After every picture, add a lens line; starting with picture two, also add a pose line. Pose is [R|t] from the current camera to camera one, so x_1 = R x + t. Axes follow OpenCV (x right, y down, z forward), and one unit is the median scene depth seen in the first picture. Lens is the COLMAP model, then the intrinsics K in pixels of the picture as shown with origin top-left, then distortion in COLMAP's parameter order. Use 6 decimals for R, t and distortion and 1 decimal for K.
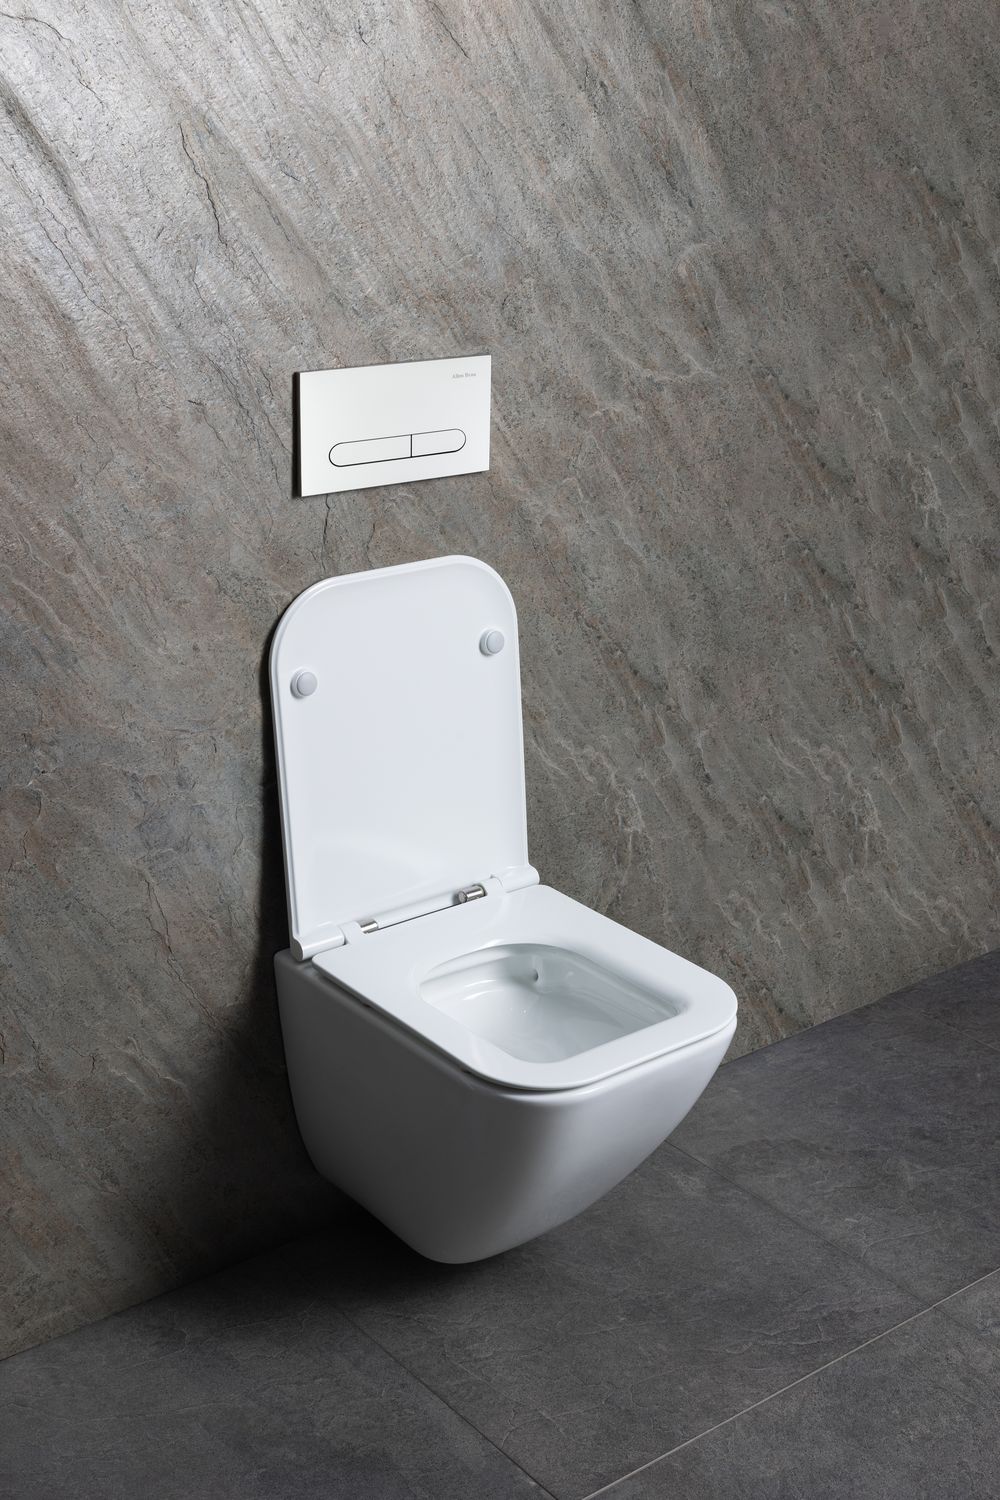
lens RADIAL K [[1993.6, 0, 500.0], [0, 1993.6, 750.0], [0, 0, 1]] dist [0.009947, -0.035077]
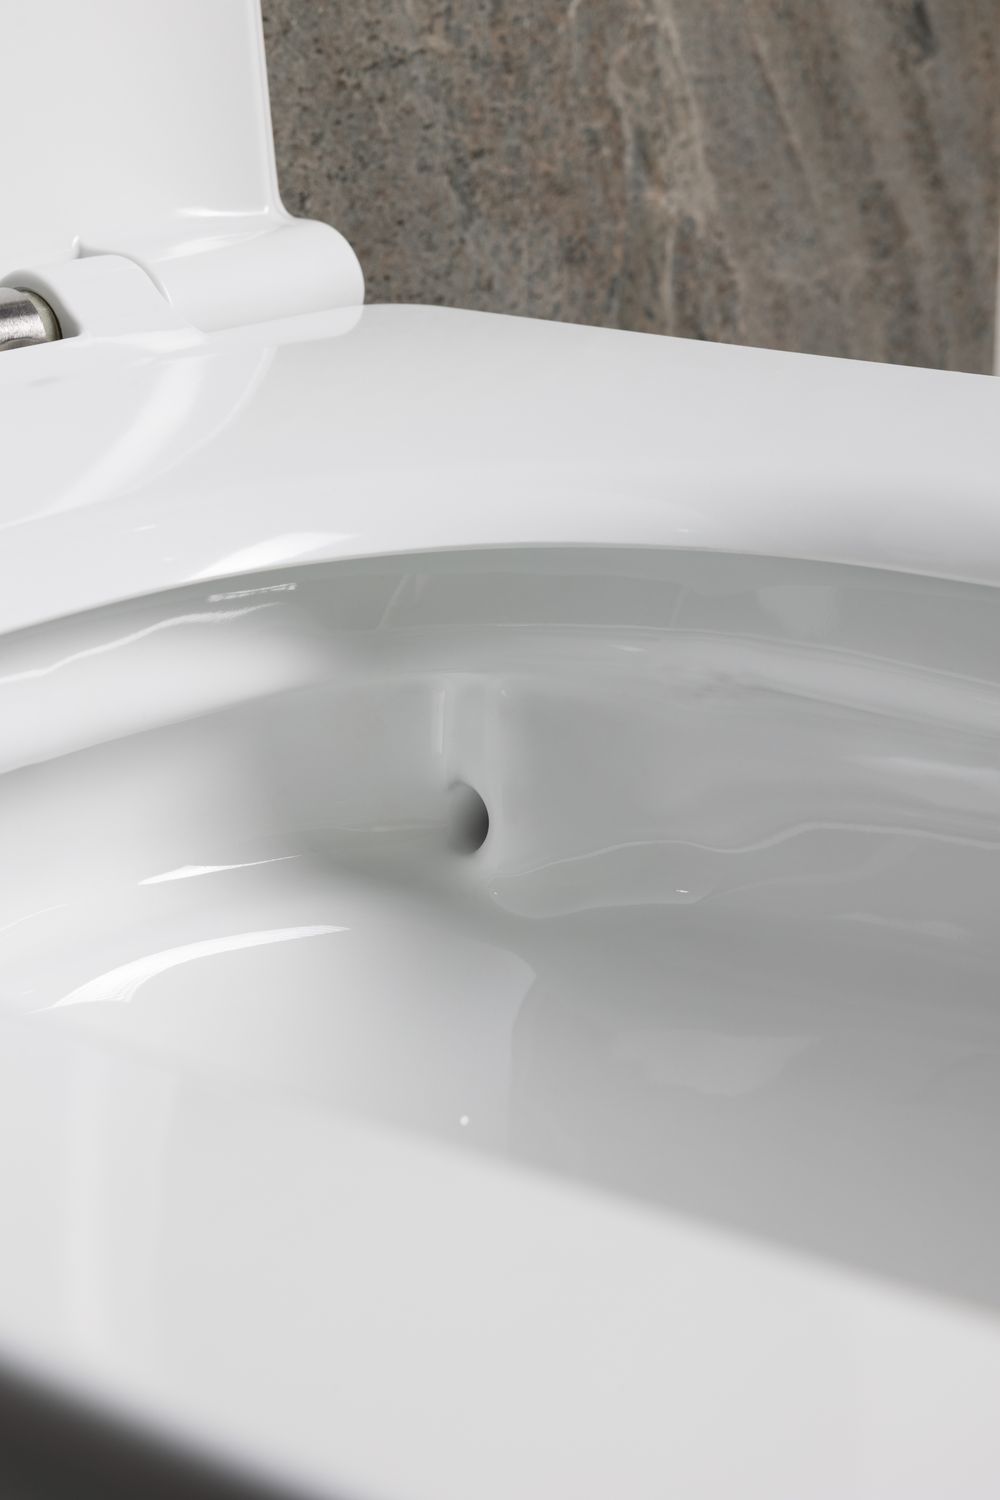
lens RADIAL K [[2951.8, 0, 500.0], [0, 2951.8, 750.0], [0, 0, 1]] dist [0.056793, -0.278426]
pose [[0.966977, -0.093449, 0.237113, -0.033628], [0.105868, 0.993569, -0.040168, 0.123731], [-0.231835, 0.063944, 0.970651, 0.827633]]
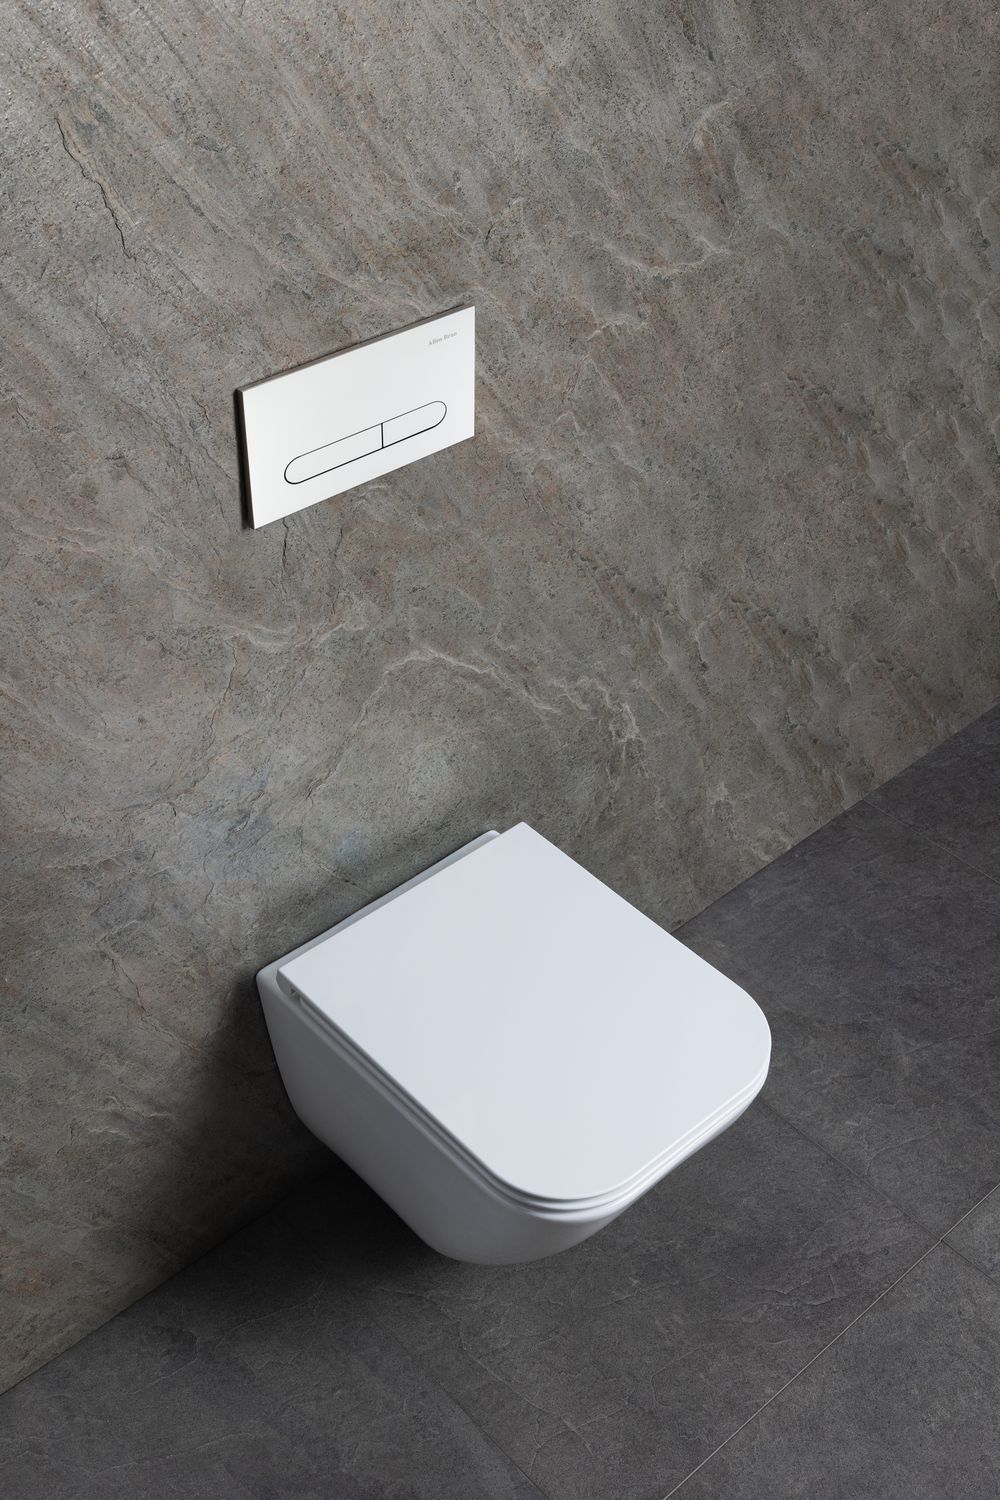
lens RADIAL K [[1743.1, 0, 500.0], [0, 1743.1, 750.0], [0, 0, 1]] dist [-0.009610, 0.008302]
pose [[0.997640, -0.047704, 0.049382, -0.037200], [0.028661, 0.942901, 0.331838, -0.261522], [-0.062393, -0.329639, 0.942043, 0.281641]]
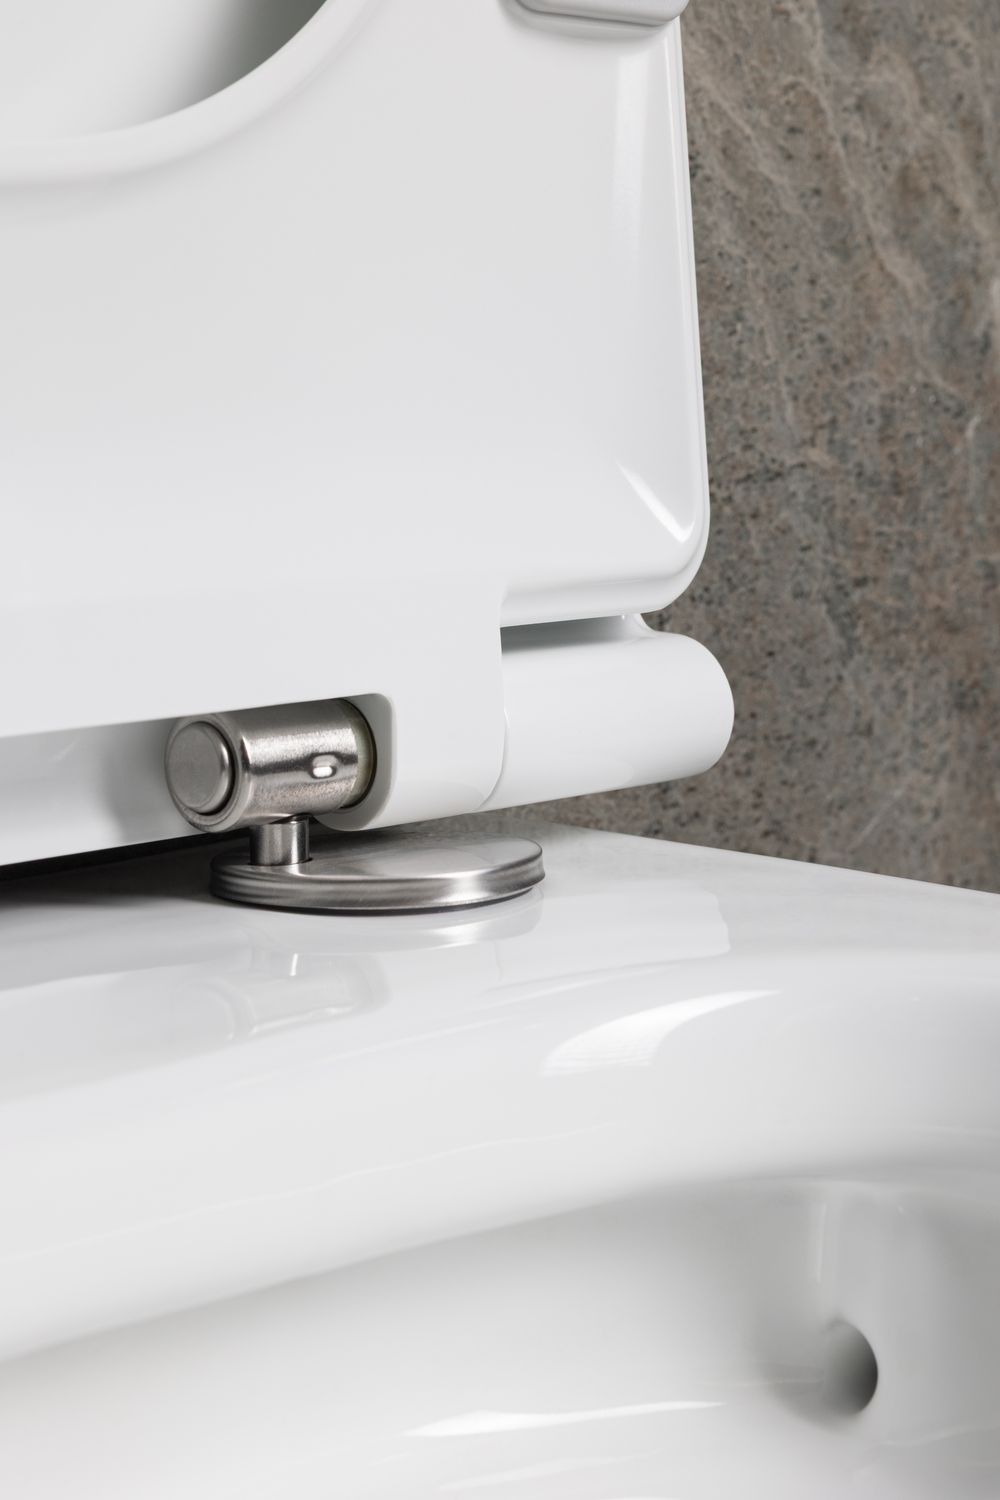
lens RADIAL K [[2951.8, 0, 500.0], [0, 2951.8, 750.0], [0, 0, 1]] dist [0.056793, -0.278426]
pose [[0.990219, -0.024016, 0.137440, -0.027259], [0.053183, 0.975674, -0.212680, 0.120346], [-0.128989, 0.217909, 0.967408, 0.870036]]
